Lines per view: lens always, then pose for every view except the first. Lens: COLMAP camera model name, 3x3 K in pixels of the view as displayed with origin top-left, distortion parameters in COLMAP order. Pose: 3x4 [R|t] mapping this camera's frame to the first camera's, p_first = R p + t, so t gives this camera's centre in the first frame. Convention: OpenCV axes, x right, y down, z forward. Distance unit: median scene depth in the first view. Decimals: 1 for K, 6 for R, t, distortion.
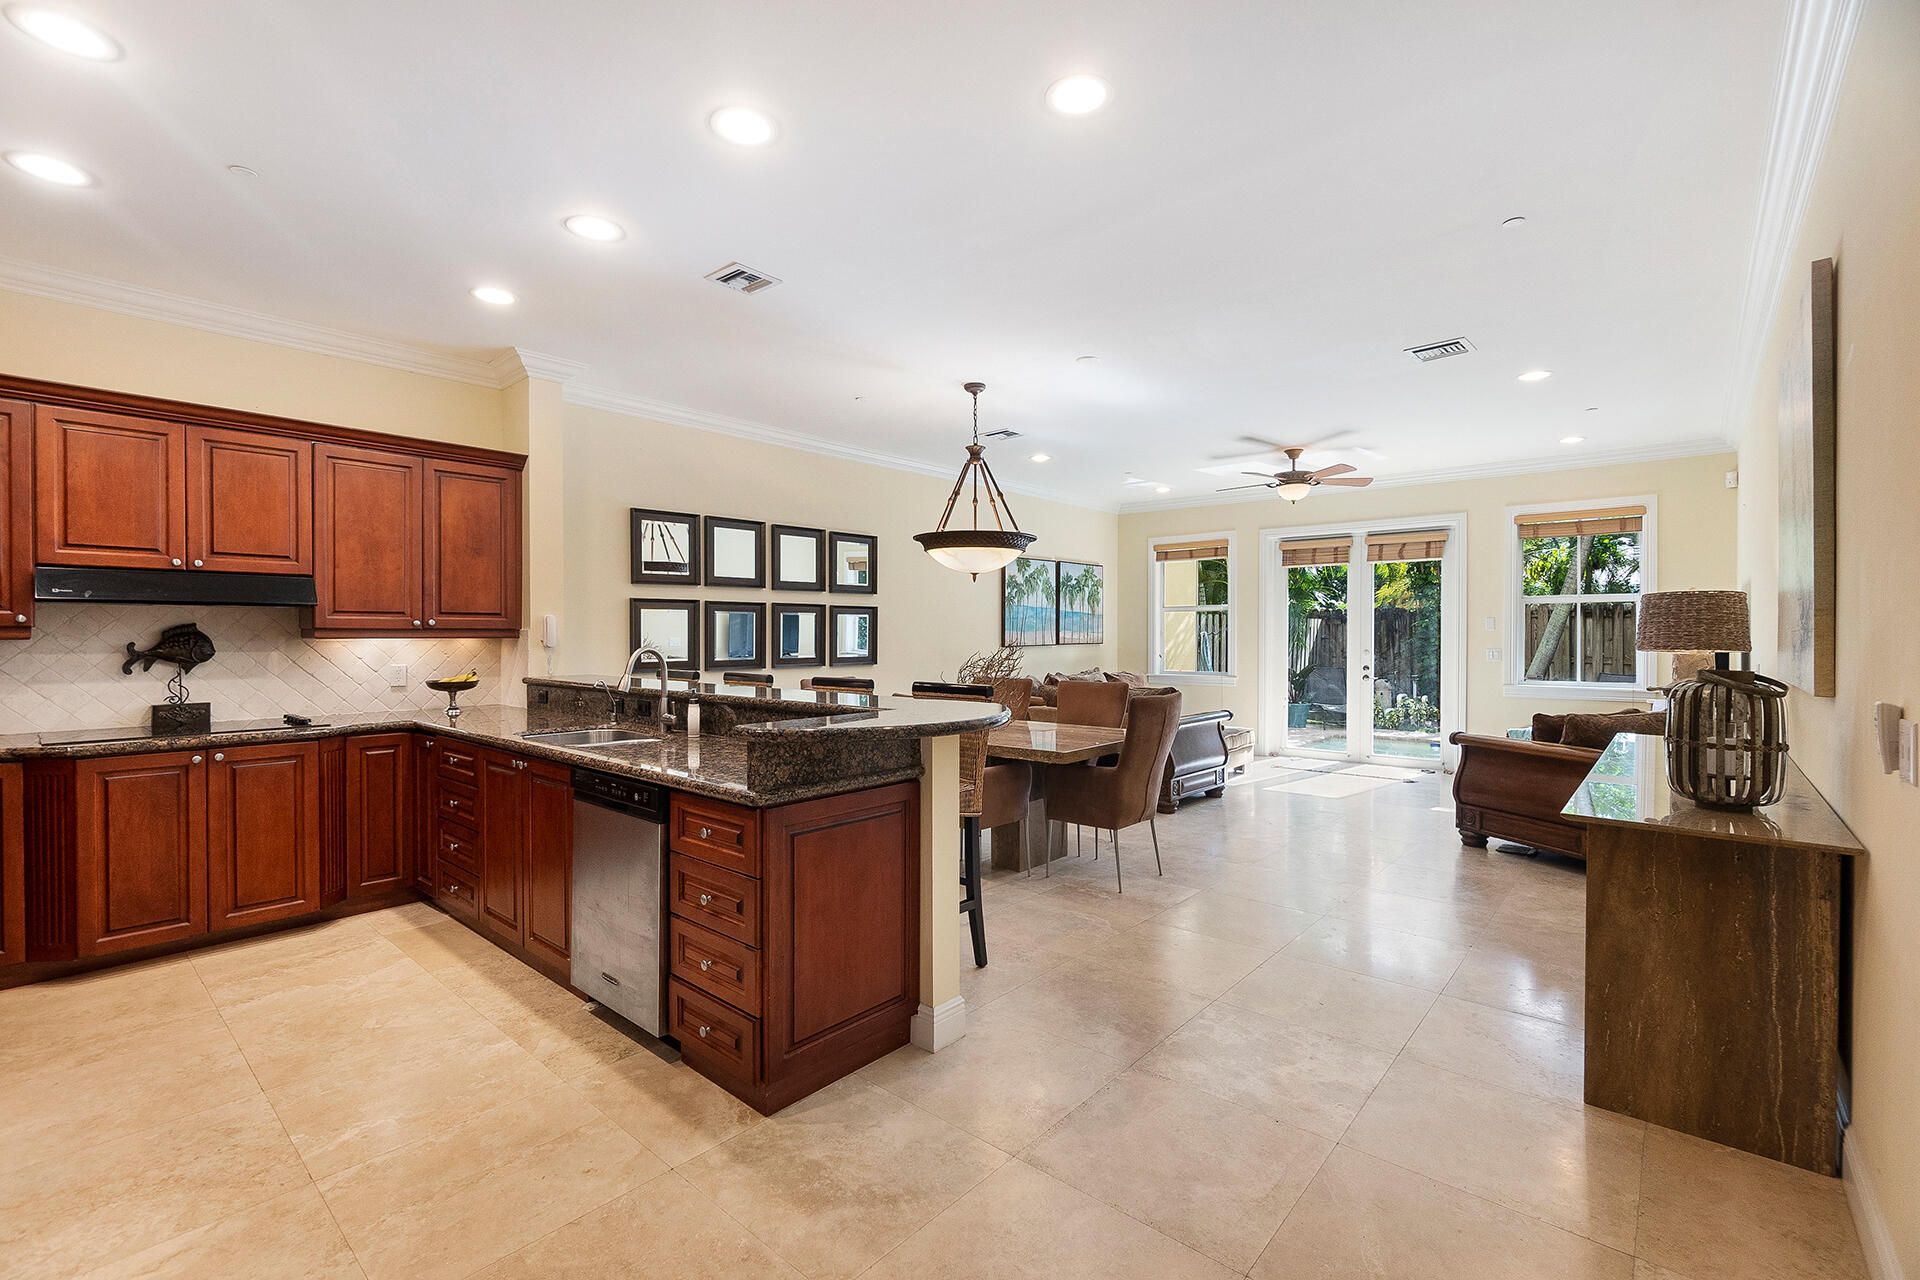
lens RADIAL K [[839.4, 0, 956.5], [0, 839.4, 642.6], [0, 0, 1]] dist [-0.004231, -0.000146]
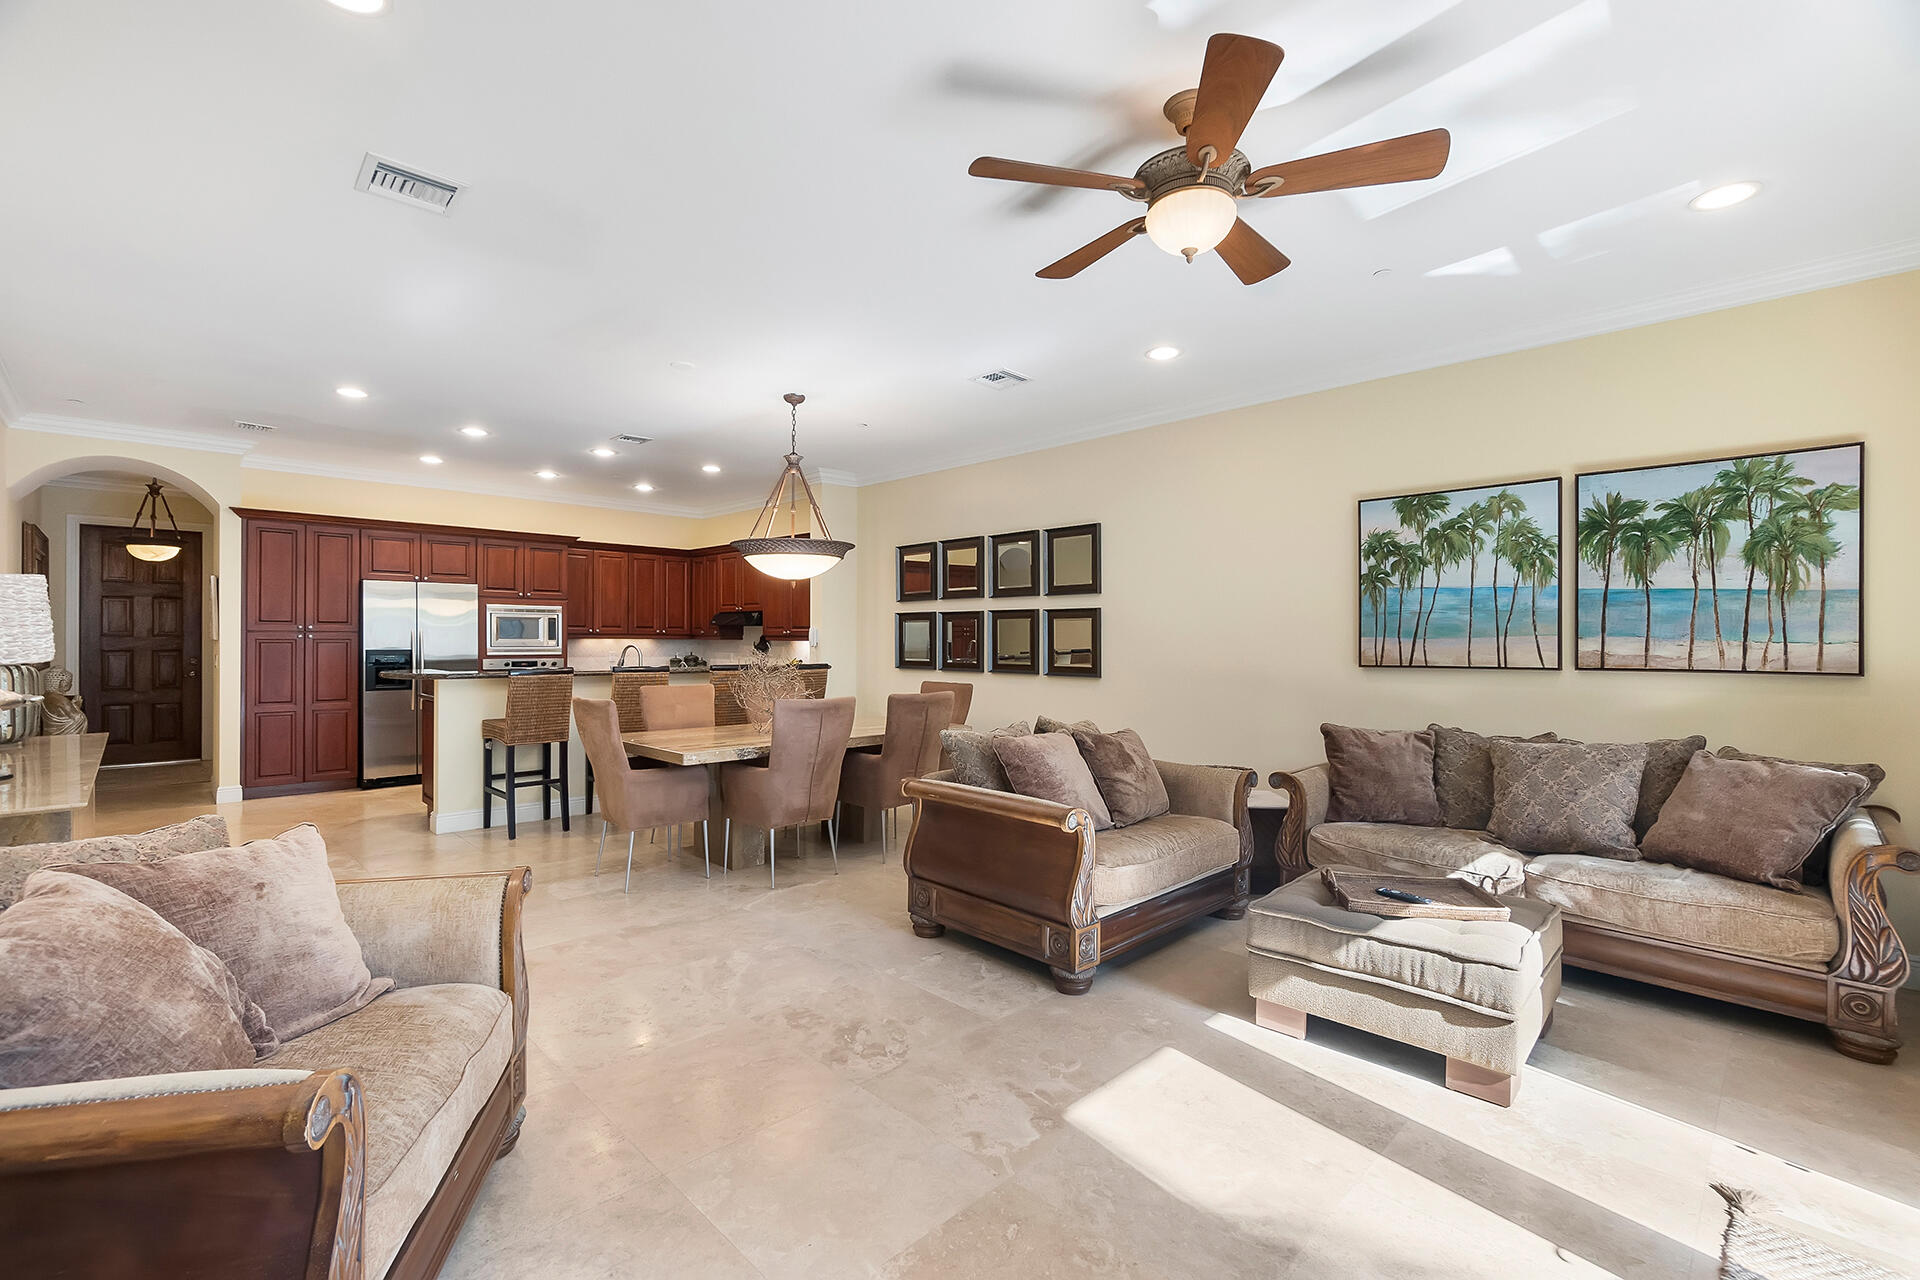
lens RADIAL K [[839.4, 0, 953.4], [0, 839.4, 639.3], [0, 0, 1]] dist [-0.004231, -0.000146]
pose [[-0.079881, 0.000123, -0.996804, 1.133686], [-0.016828, 0.999857, 0.001472, -0.015714], [0.996662, 0.016892, -0.079868, 1.408936]]
